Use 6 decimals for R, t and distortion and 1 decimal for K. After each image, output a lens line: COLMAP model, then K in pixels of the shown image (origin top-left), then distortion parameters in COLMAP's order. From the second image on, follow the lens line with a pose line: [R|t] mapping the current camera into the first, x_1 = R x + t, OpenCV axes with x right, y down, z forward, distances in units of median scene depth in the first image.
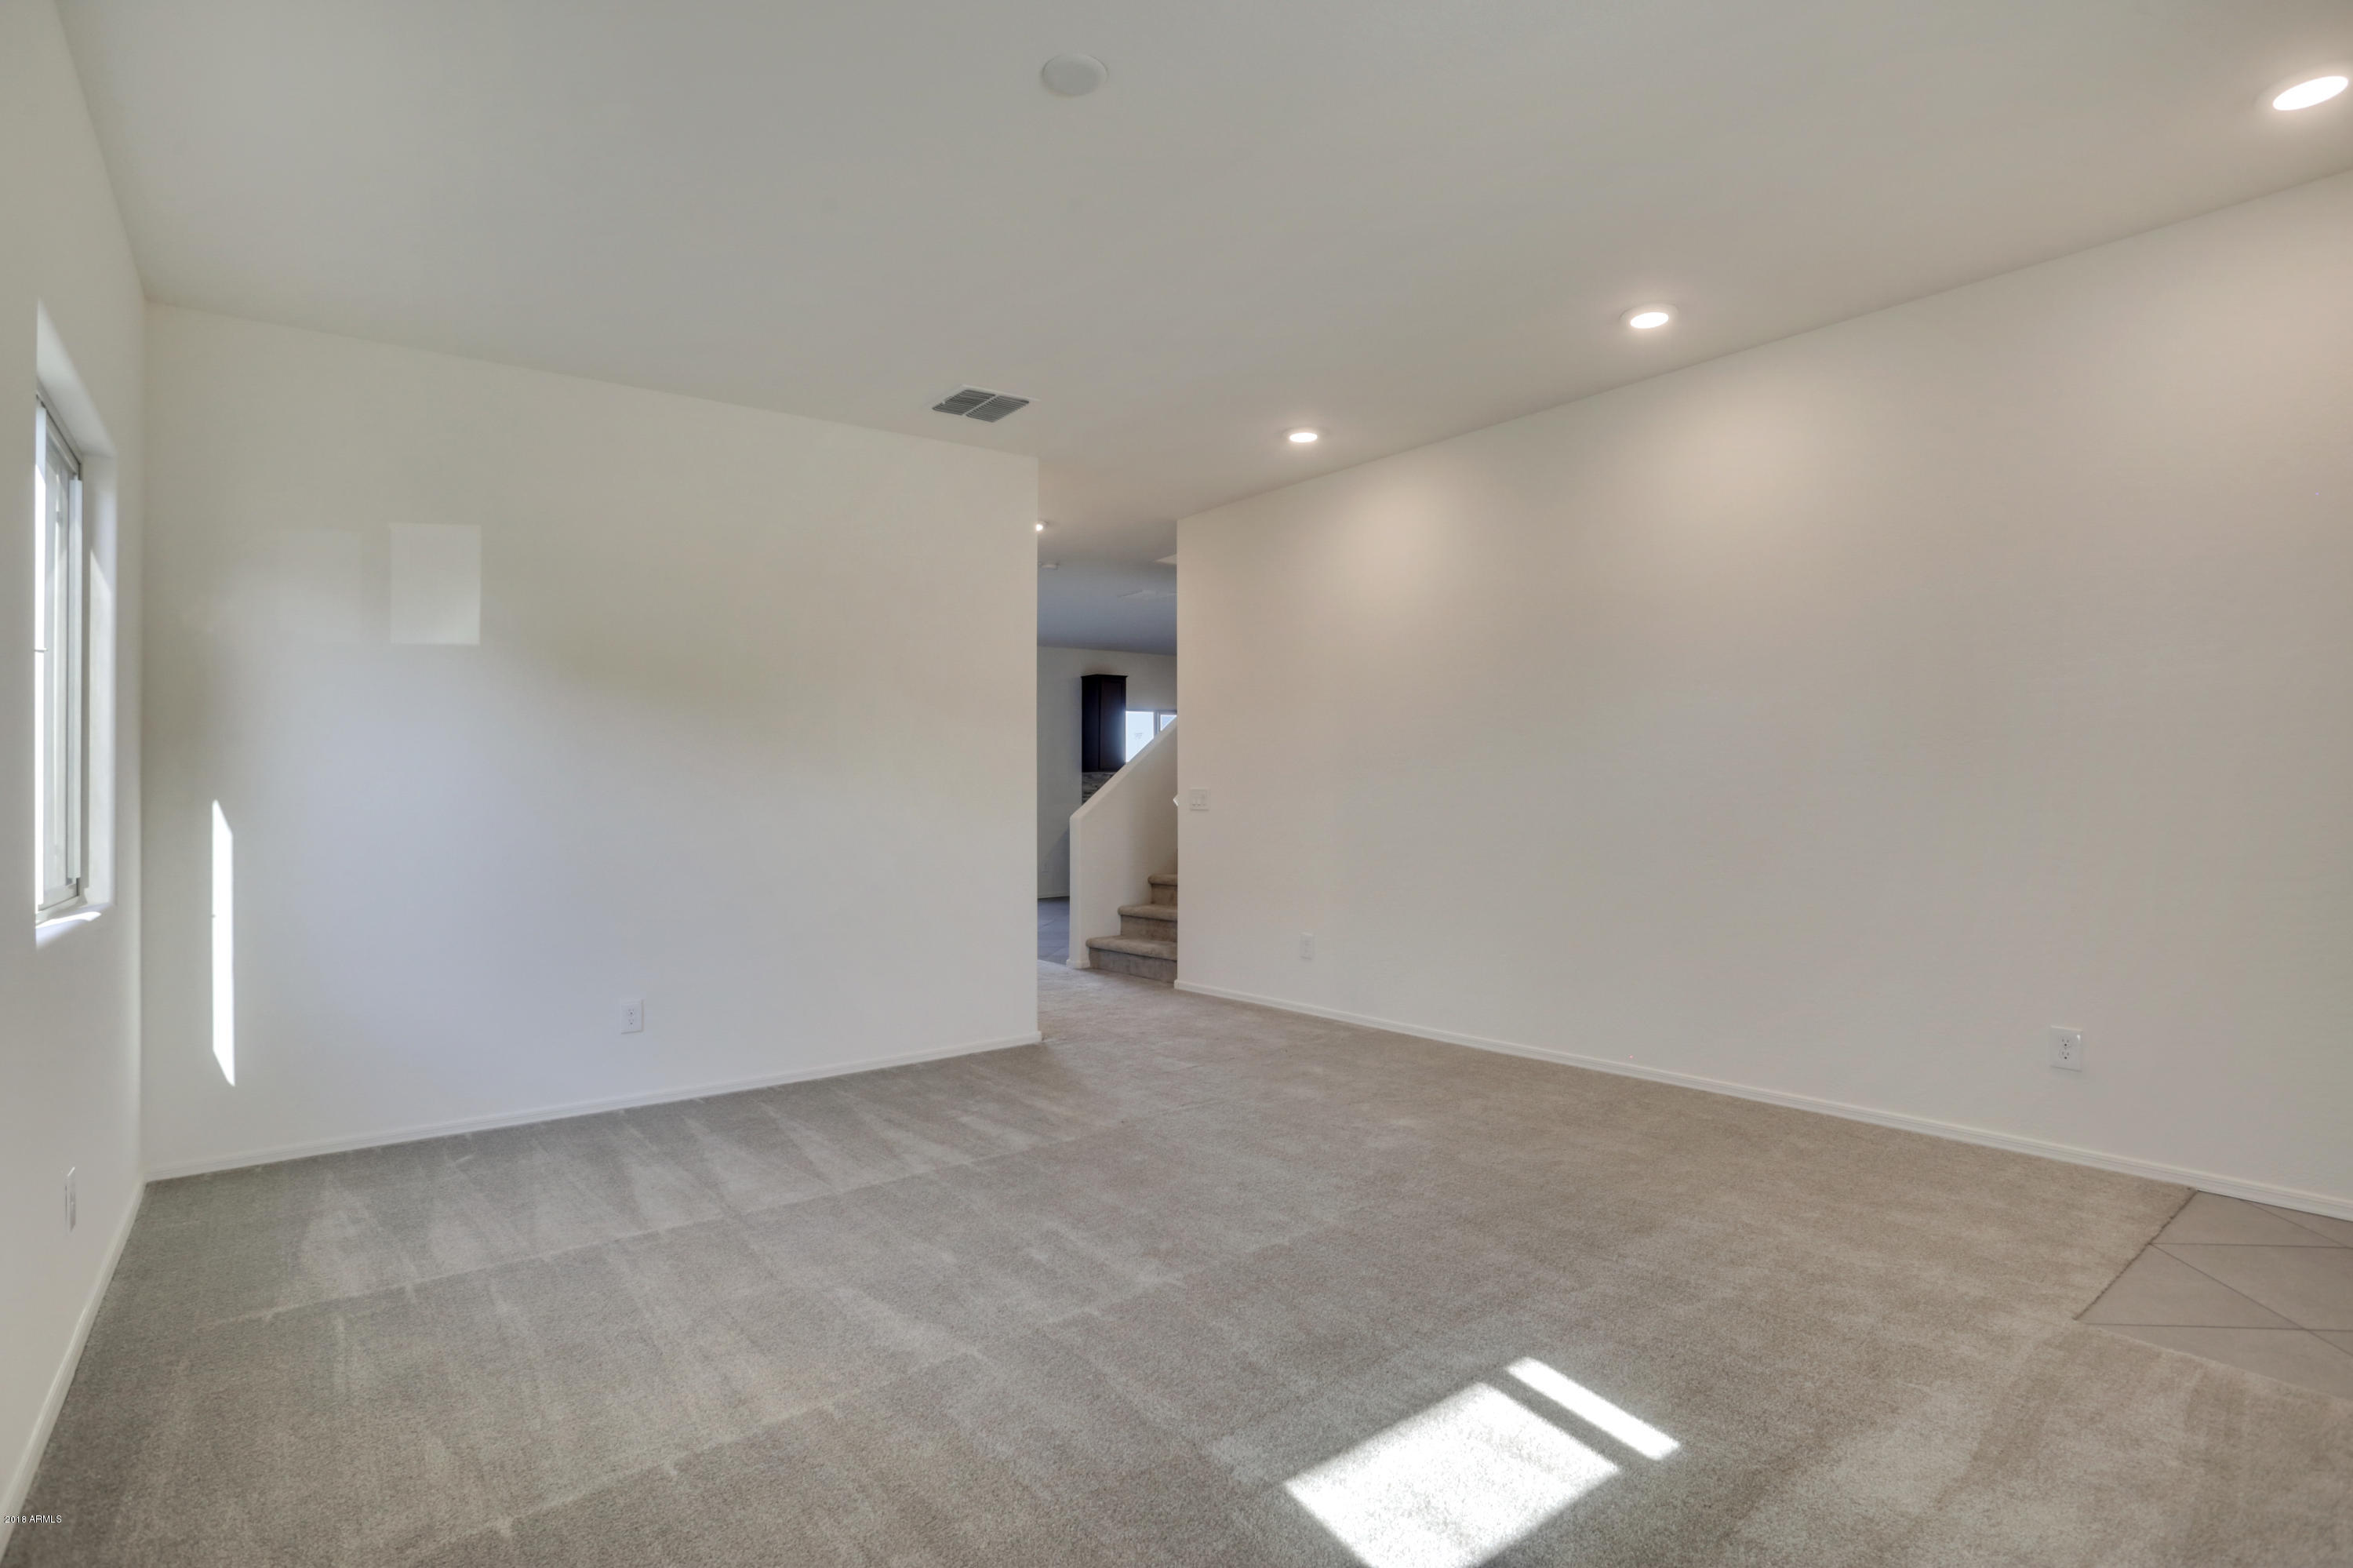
lens RADIAL K [[1216.0, 0, 1176.8], [0, 1216.0, 794.8], [0, 0, 1]] dist [-0.049636, 0.022741]
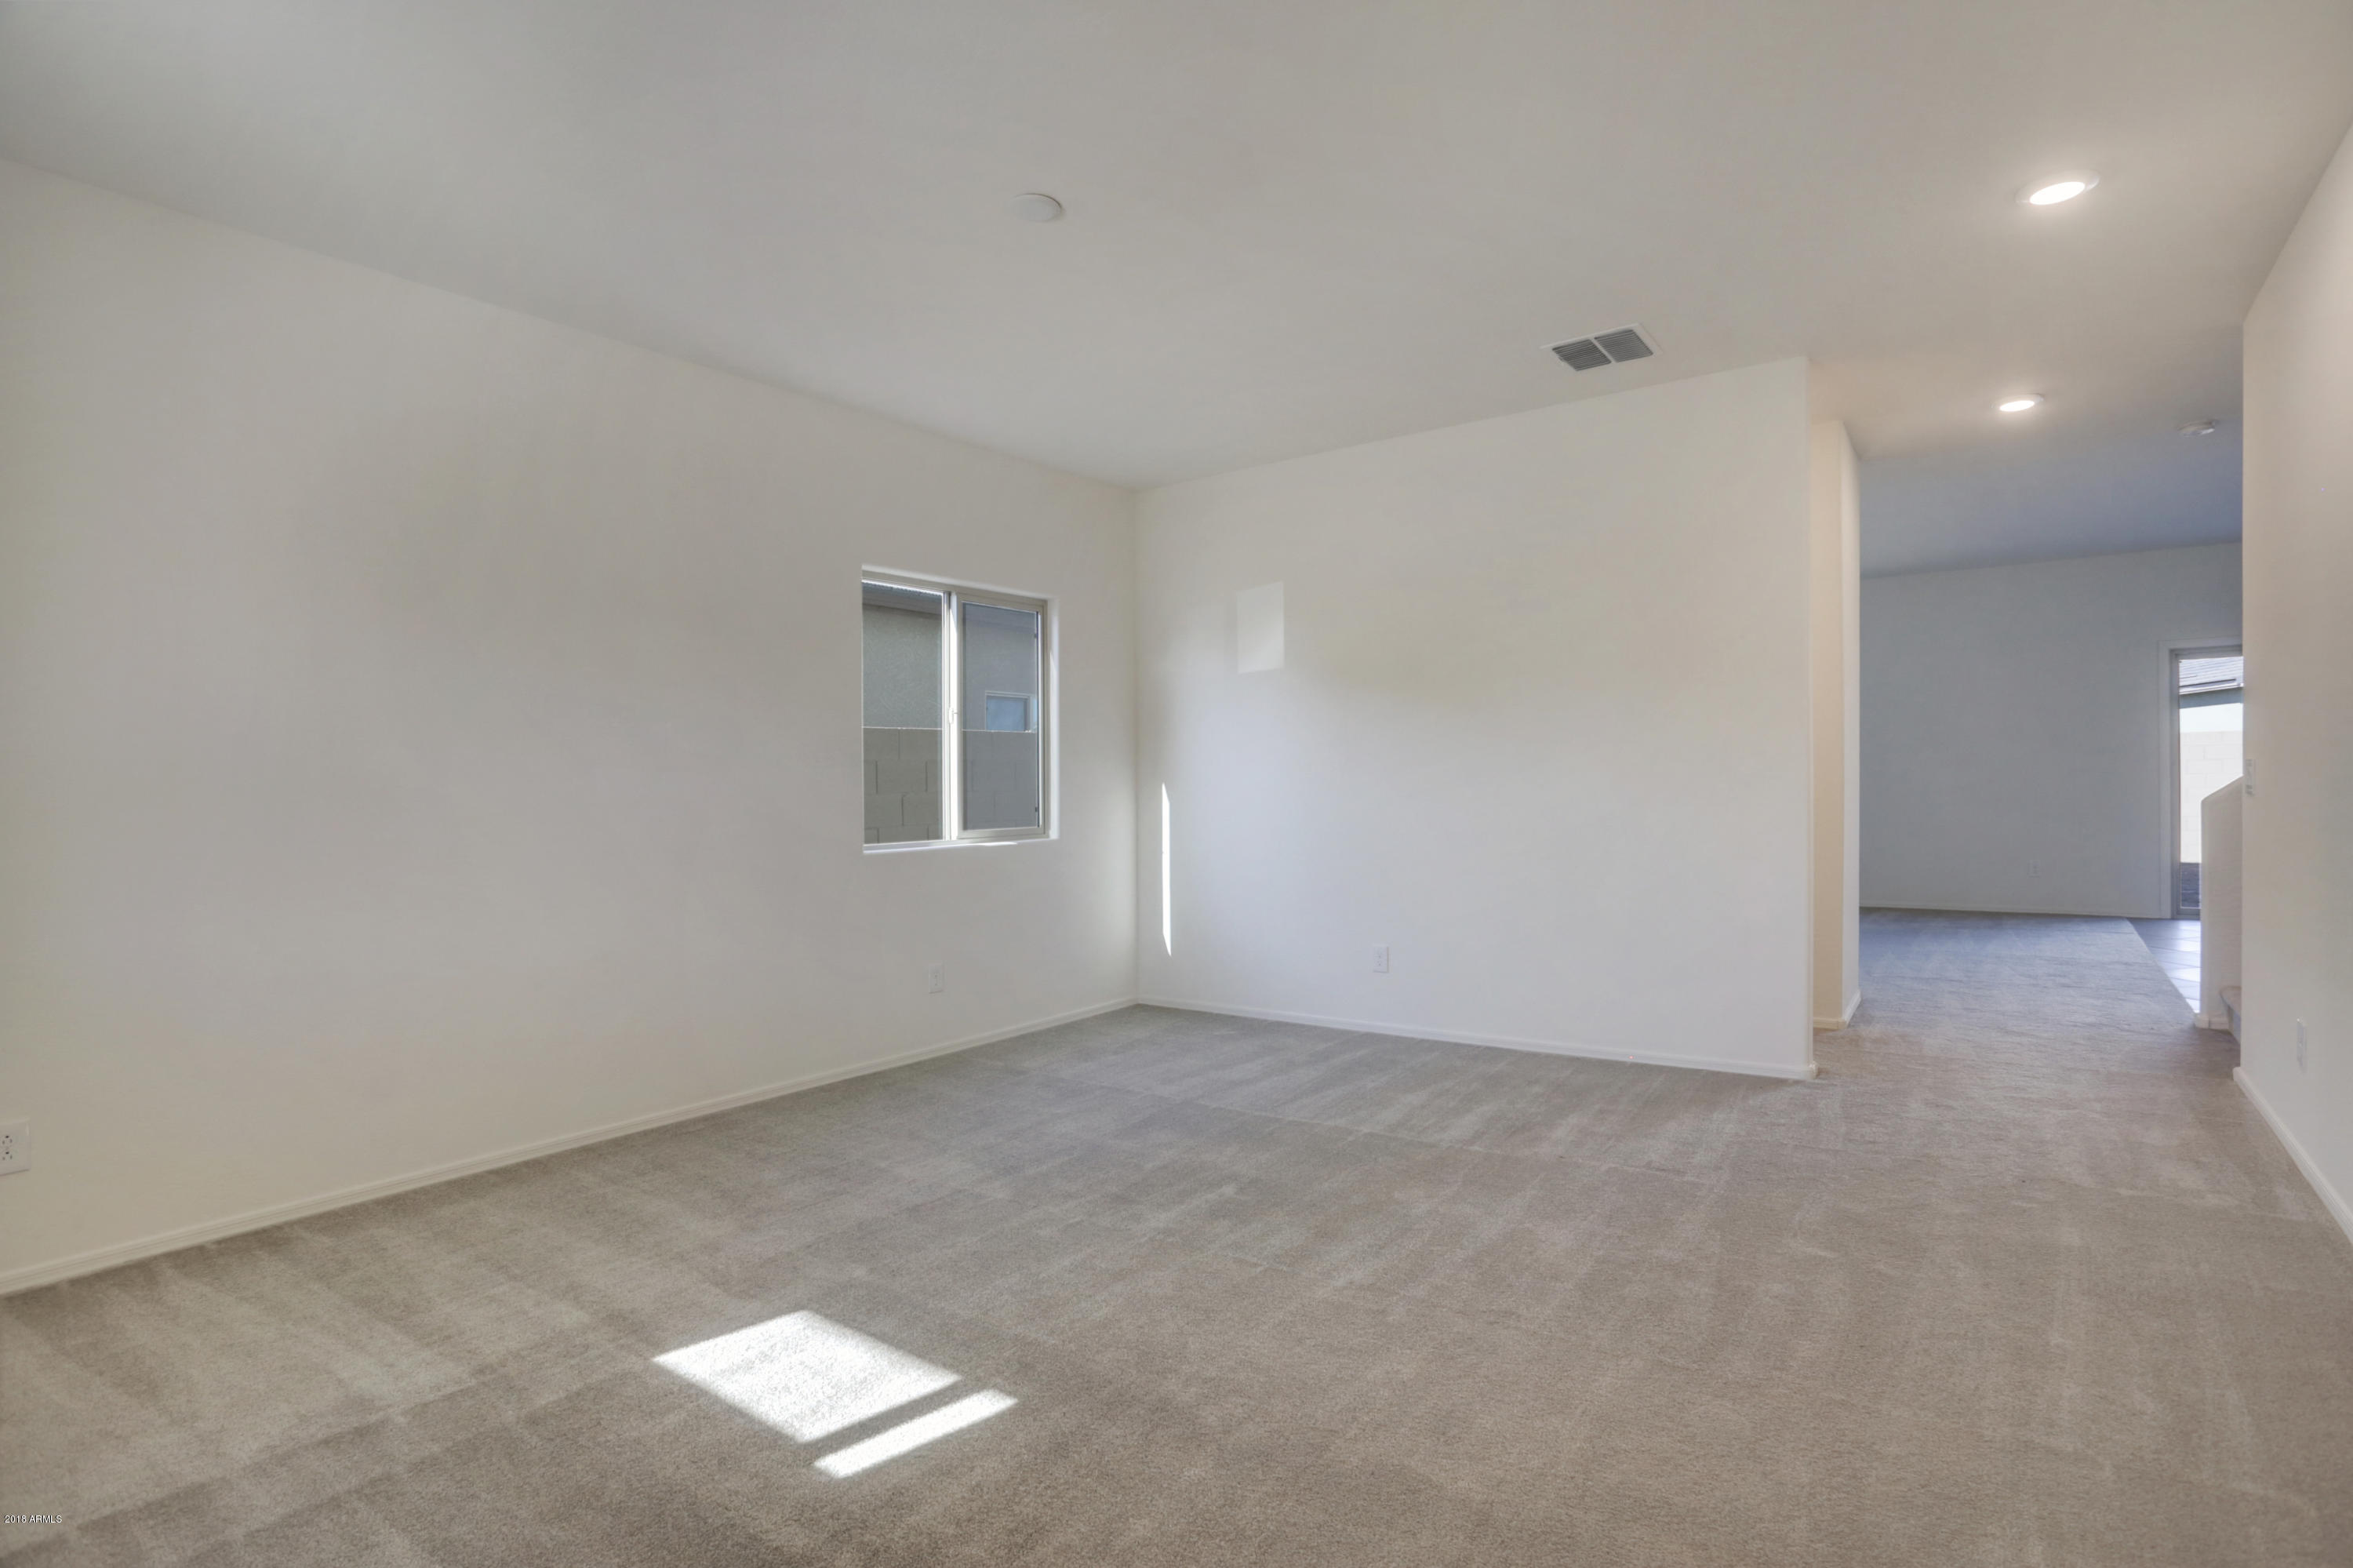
lens RADIAL K [[1216.0, 0, 1178.5], [0, 1216.0, 776.1], [0, 0, 1]] dist [-0.049636, 0.022741]
pose [[0.264146, 0.011251, -0.964417, 0.754272], [0.017511, 0.999711, 0.016459, -0.026525], [0.964324, -0.021235, 0.263873, 0.532868]]
